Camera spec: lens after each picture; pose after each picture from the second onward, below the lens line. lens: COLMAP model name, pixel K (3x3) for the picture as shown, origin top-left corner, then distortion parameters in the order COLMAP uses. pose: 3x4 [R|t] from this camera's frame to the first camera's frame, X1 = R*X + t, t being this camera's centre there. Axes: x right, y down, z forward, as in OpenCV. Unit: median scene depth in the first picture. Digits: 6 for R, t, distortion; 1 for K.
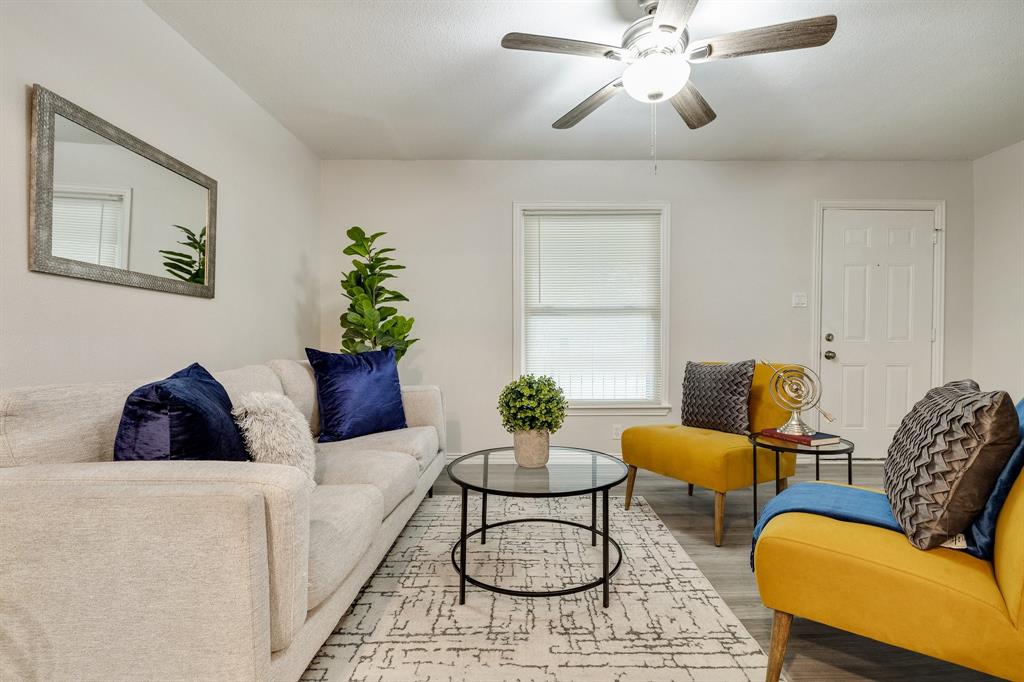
lens RADIAL K [[475.2, 0, 528.6], [0, 475.2, 351.1], [0, 0, 1]] dist [-0.004136, 0.000093]
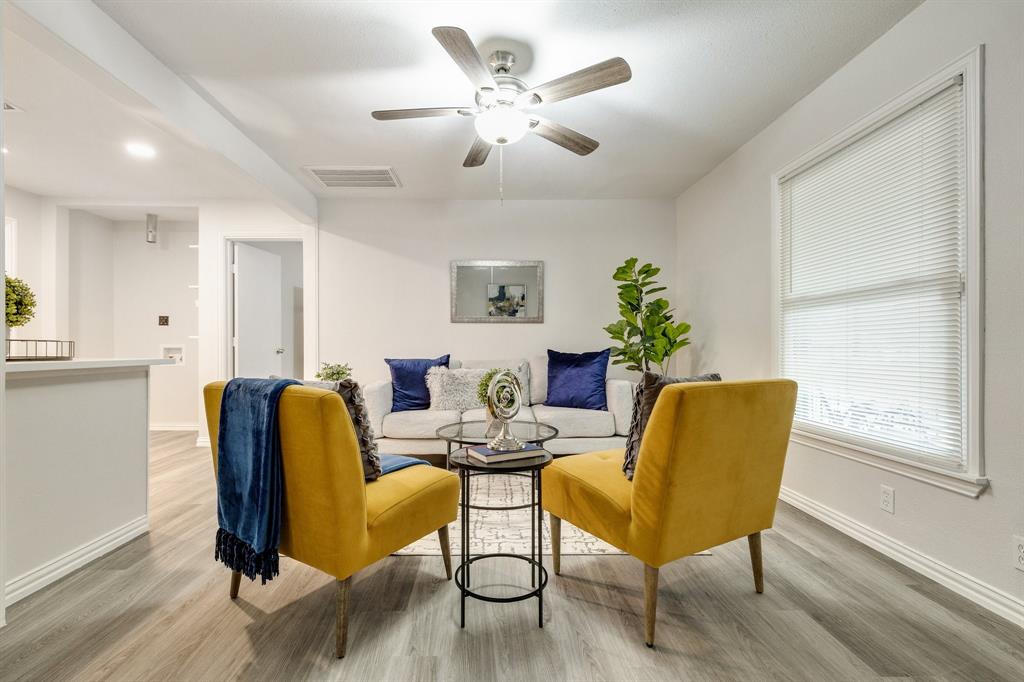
lens RADIAL K [[444.2, 0, 512.0], [0, 444.2, 341.0], [0, 0, 1]] dist [0.001900, 0.000350]
pose [[0.053721, -0.007344, -0.998529, 1.347079], [-0.006991, 0.999946, -0.007731, -0.027477], [0.998531, 0.007396, 0.053667, 0.966150]]
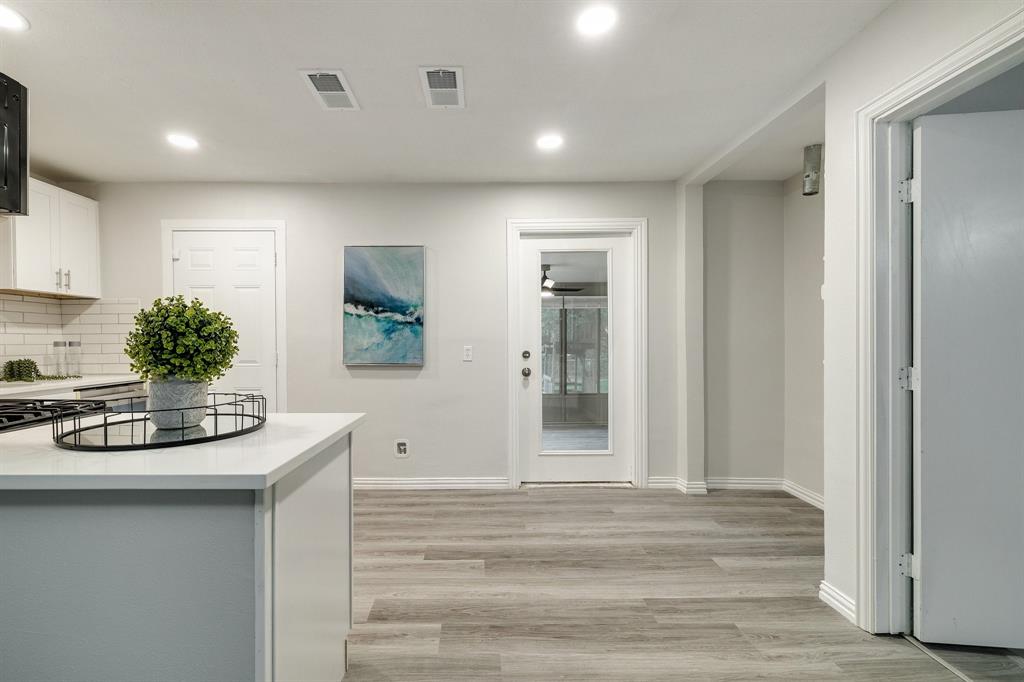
lens RADIAL K [[441.3, 0, 477.0], [0, 441.3, 347.4], [0, 0, 1]] dist [0.000356, 0.000118]
pose [[-0.999807, 0.005899, 0.018728, -0.044796], [0.006290, 0.999763, 0.020860, -0.113264], [-0.018600, 0.020973, -0.999607, 0.588460]]
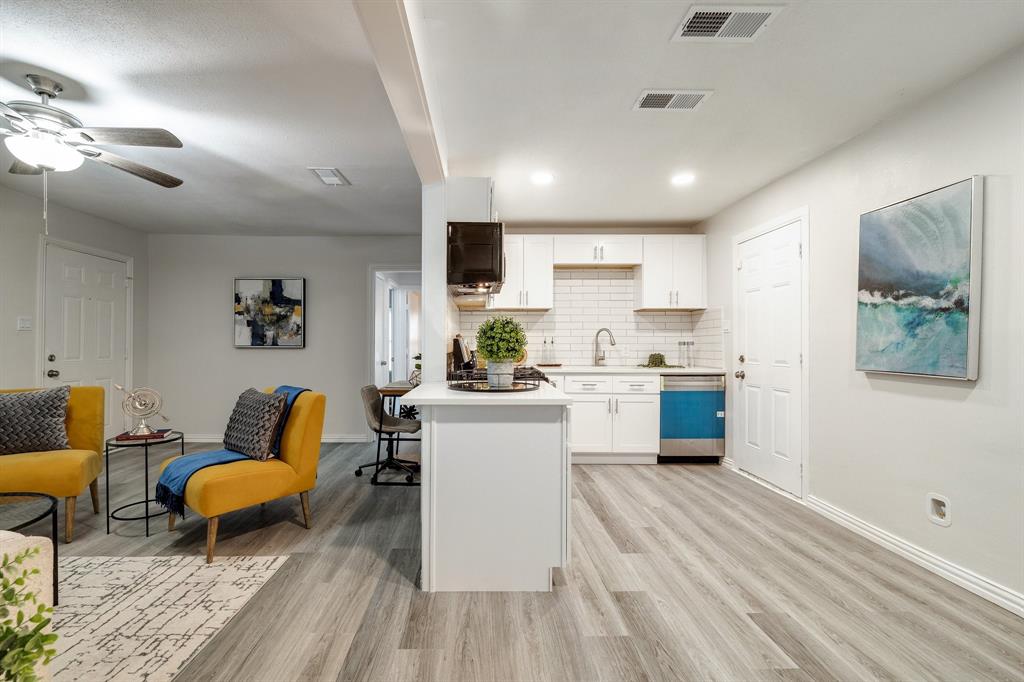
lens RADIAL K [[445.1, 0, 499.2], [0, 445.1, 347.4], [0, 0, 1]] dist [0.001041, 0.000170]
pose [[-0.022191, -0.002626, 0.999750, -0.877842], [0.008277, 0.999962, 0.002810, -0.093617], [-0.999719, 0.008337, -0.022168, -0.087298]]
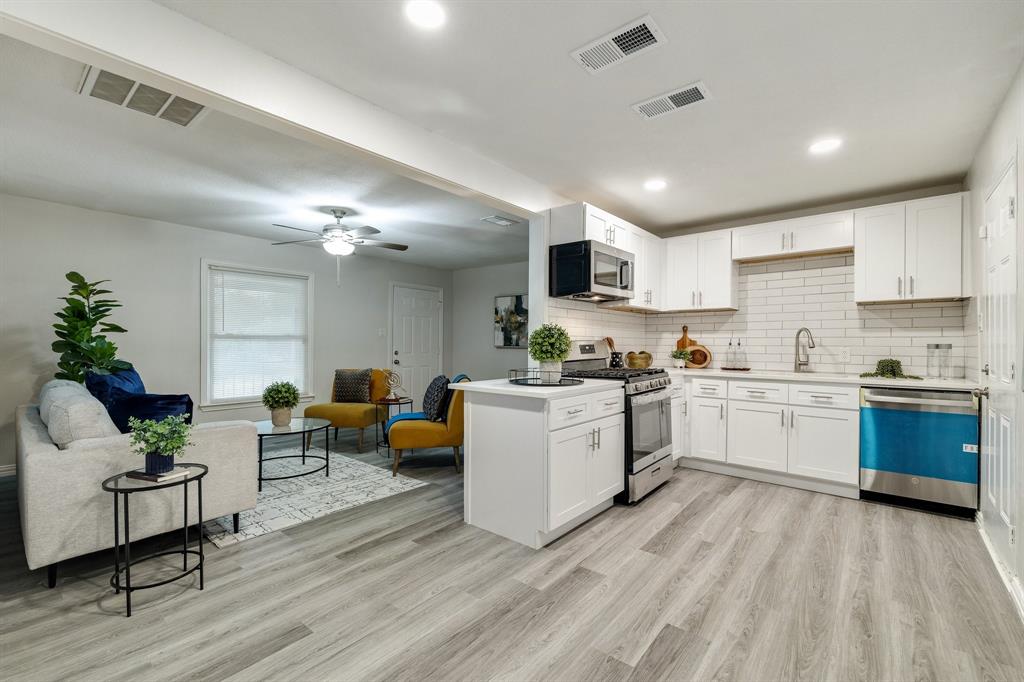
lens RADIAL K [[443.2, 0, 529.9], [0, 443.2, 347.4], [0, 0, 1]] dist [0.001361, 0.000277]
pose [[0.623309, -0.001537, 0.781974, -0.844496], [0.001428, 0.999999, 0.000827, -0.099797], [-0.781974, 0.000601, 0.623311, -1.060722]]
